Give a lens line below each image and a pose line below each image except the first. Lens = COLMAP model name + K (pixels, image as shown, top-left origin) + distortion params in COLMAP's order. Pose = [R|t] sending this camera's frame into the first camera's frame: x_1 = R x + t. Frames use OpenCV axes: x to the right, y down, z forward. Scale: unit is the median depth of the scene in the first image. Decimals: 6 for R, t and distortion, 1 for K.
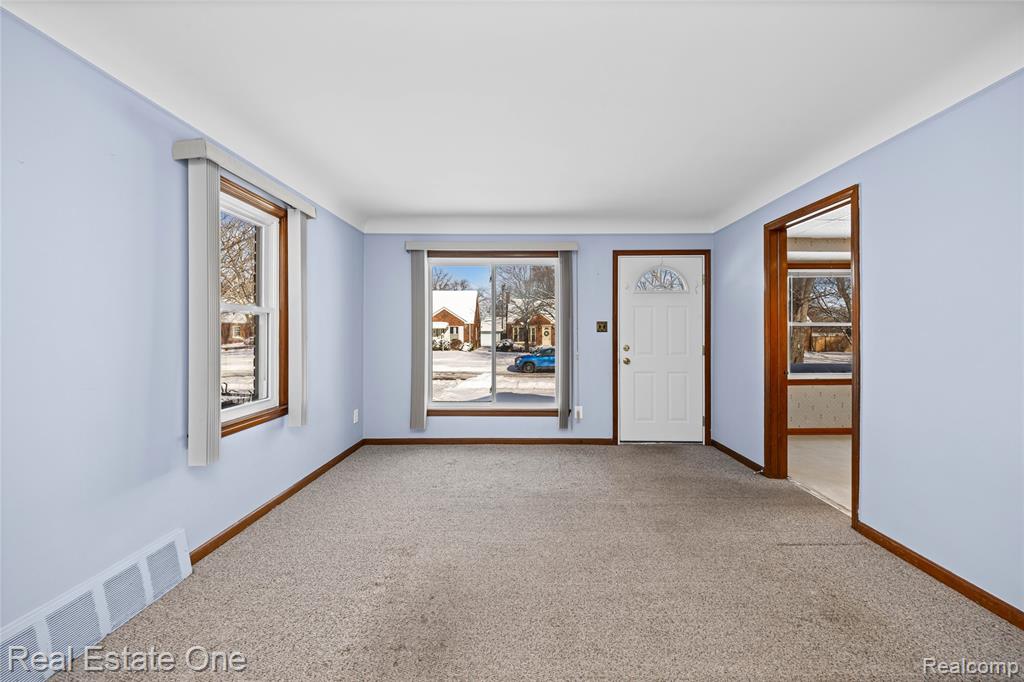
lens RADIAL K [[383.0, 0, 521.5], [0, 383.0, 335.7], [0, 0, 1]] dist [-0.001072, -0.000278]
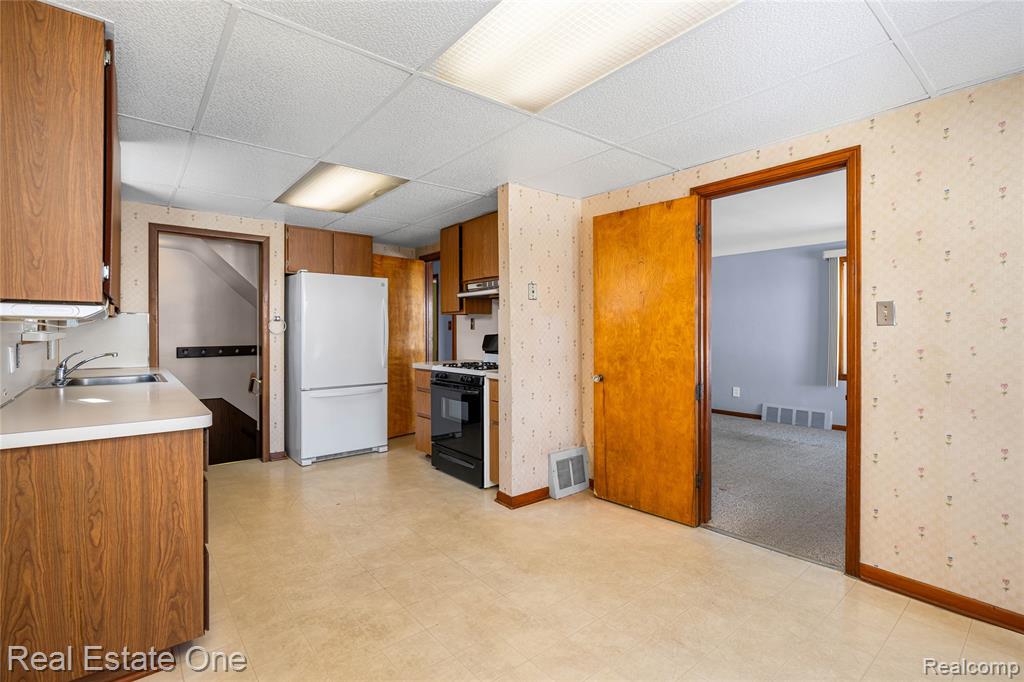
lens RADIAL K [[473.2, 0, 505.3], [0, 473.2, 333.3], [0, 0, 1]] dist [-0.002100, -0.002335]
pose [[-0.785751, 0.004004, -0.618529, 1.233588], [-0.002774, 0.999946, 0.009998, -0.008373], [0.618536, 0.009571, -0.785698, 0.977287]]
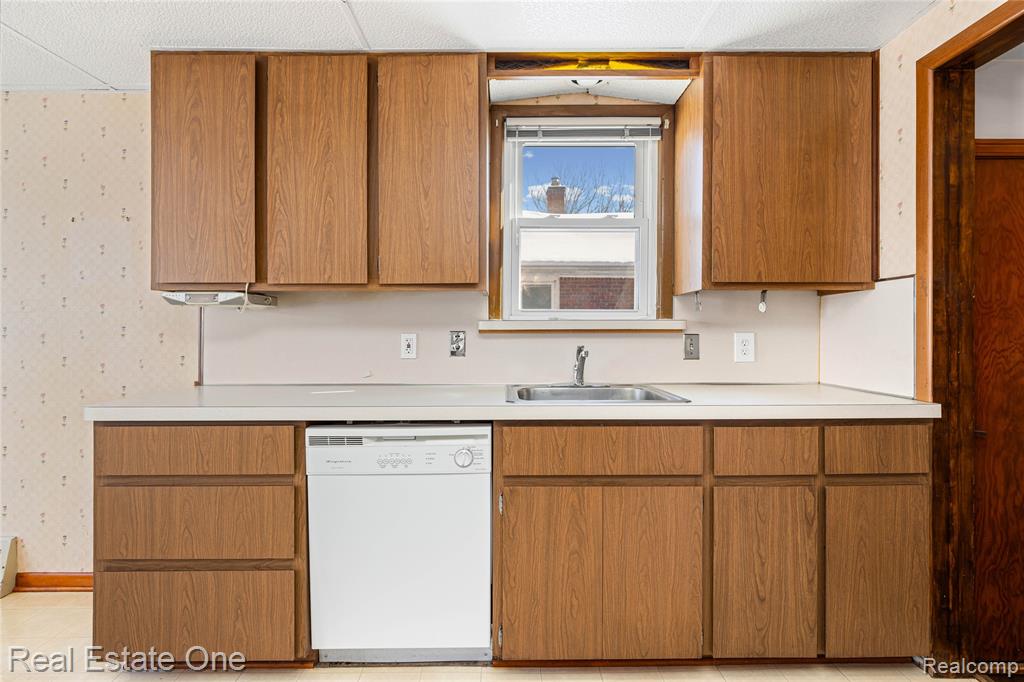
lens RADIAL K [[513.4, 0, 517.5], [0, 513.4, 331.5], [0, 0, 1]] dist [0.008245, -0.006350]
pose [[0.003921, 0.005242, 0.999979, 0.760219], [0.001181, 0.999986, -0.005247, 0.013295], [-0.999992, 0.001202, 0.003915, 0.111090]]
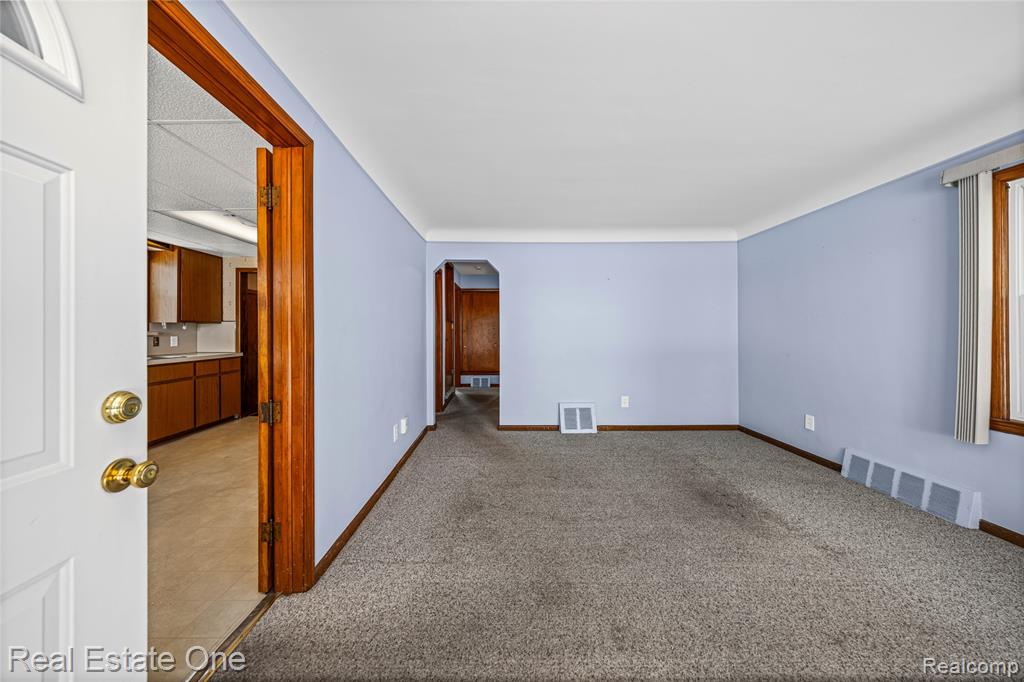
lens RADIAL K [[352.1, 0, 501.9], [0, 352.1, 333.2], [0, 0, 1]] dist [-0.002286, -0.000679]
pose [[-0.999995, 0.003023, -0.000658, 0.283902], [0.003018, 0.999957, 0.008729, -0.003850], [0.000684, 0.008727, -0.999962, 0.986979]]
